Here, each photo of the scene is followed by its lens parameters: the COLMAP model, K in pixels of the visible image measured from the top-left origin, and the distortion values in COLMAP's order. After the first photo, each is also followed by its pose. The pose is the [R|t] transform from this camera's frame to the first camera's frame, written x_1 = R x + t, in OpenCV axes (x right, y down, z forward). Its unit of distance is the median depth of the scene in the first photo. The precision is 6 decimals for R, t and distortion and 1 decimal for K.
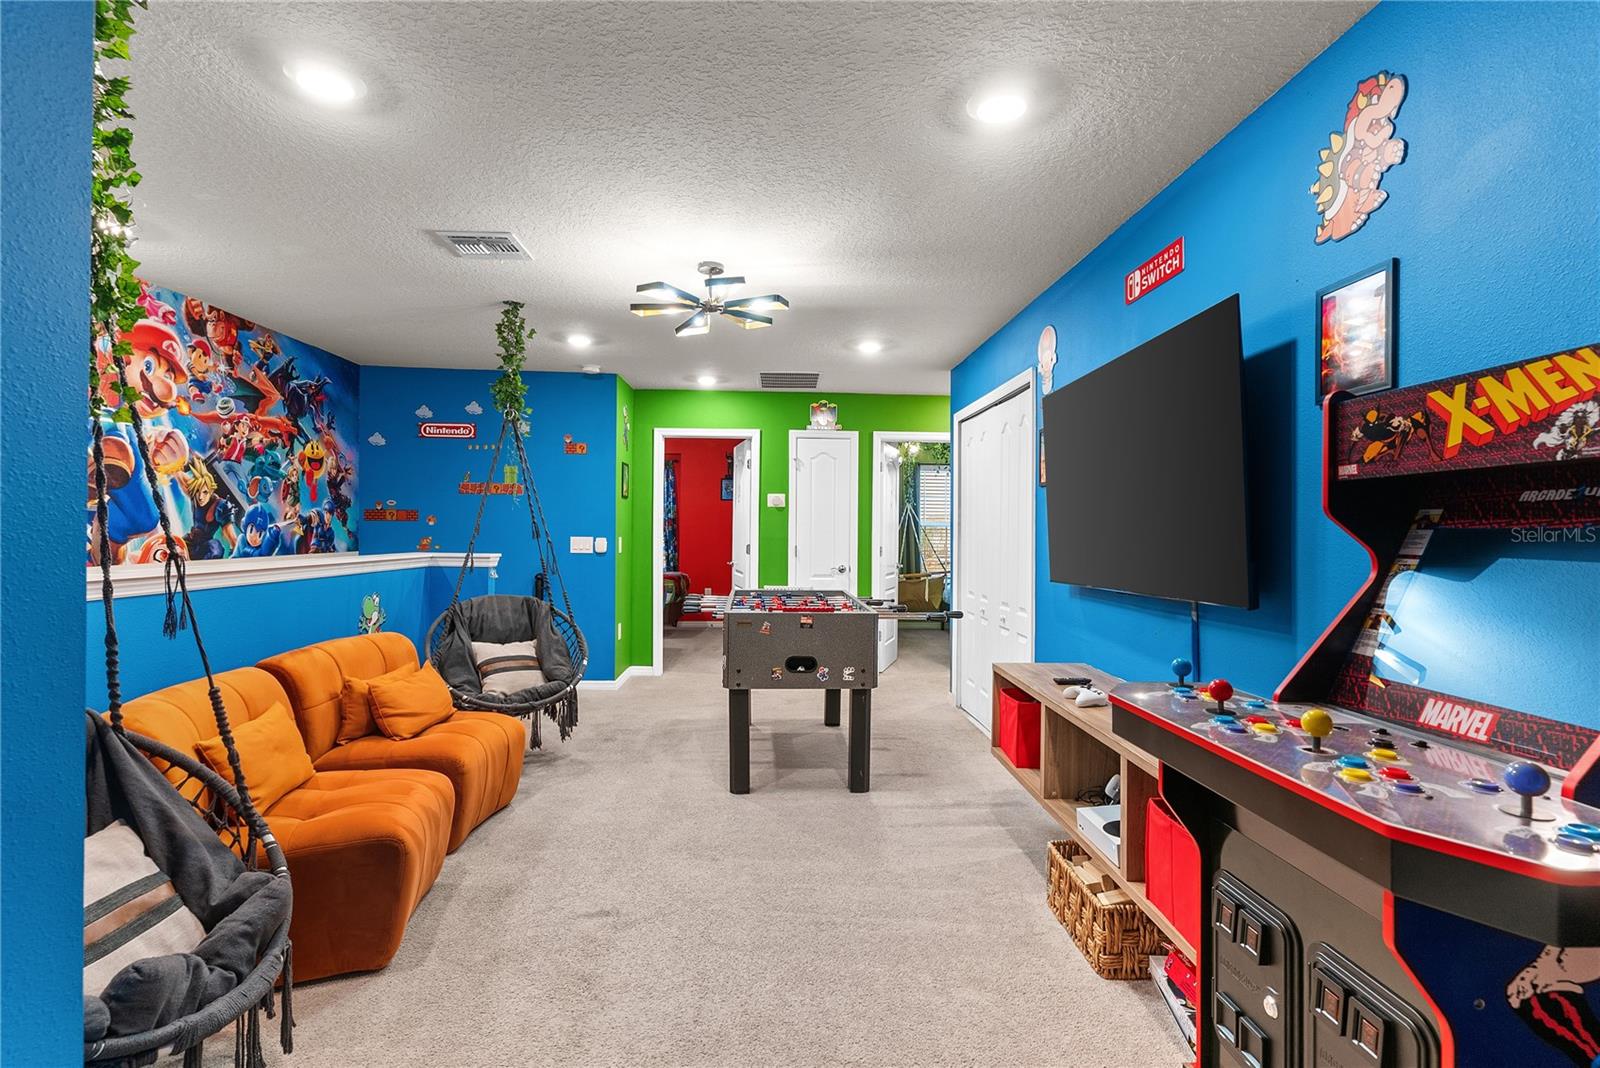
lens RADIAL K [[764.4, 0, 797.5], [0, 764.4, 532.1], [0, 0, 1]] dist [0.001365, -0.000260]
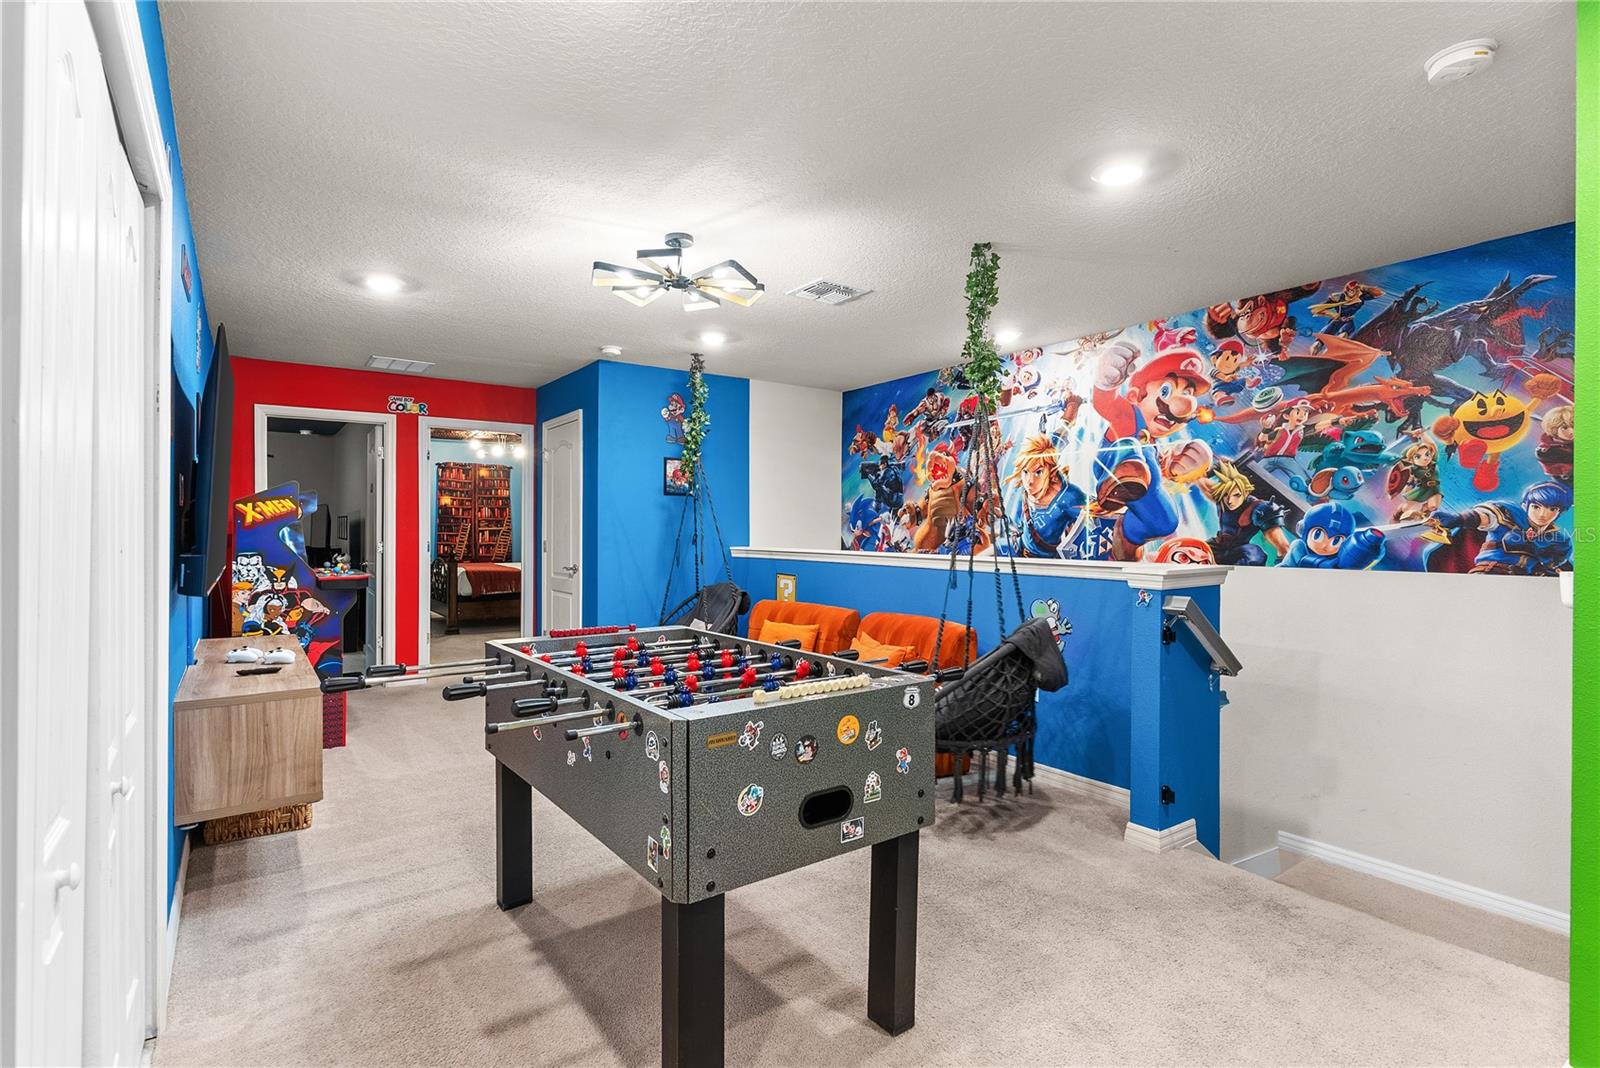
lens RADIAL K [[764.4, 0, 797.5], [0, 764.4, 532.1], [0, 0, 1]] dist [0.001365, -0.000260]
pose [[-0.833029, -0.008525, -0.553164, 0.212682], [-0.010983, 0.999939, 0.001130, -0.000709], [0.553121, 0.007017, -0.833072, 1.441599]]
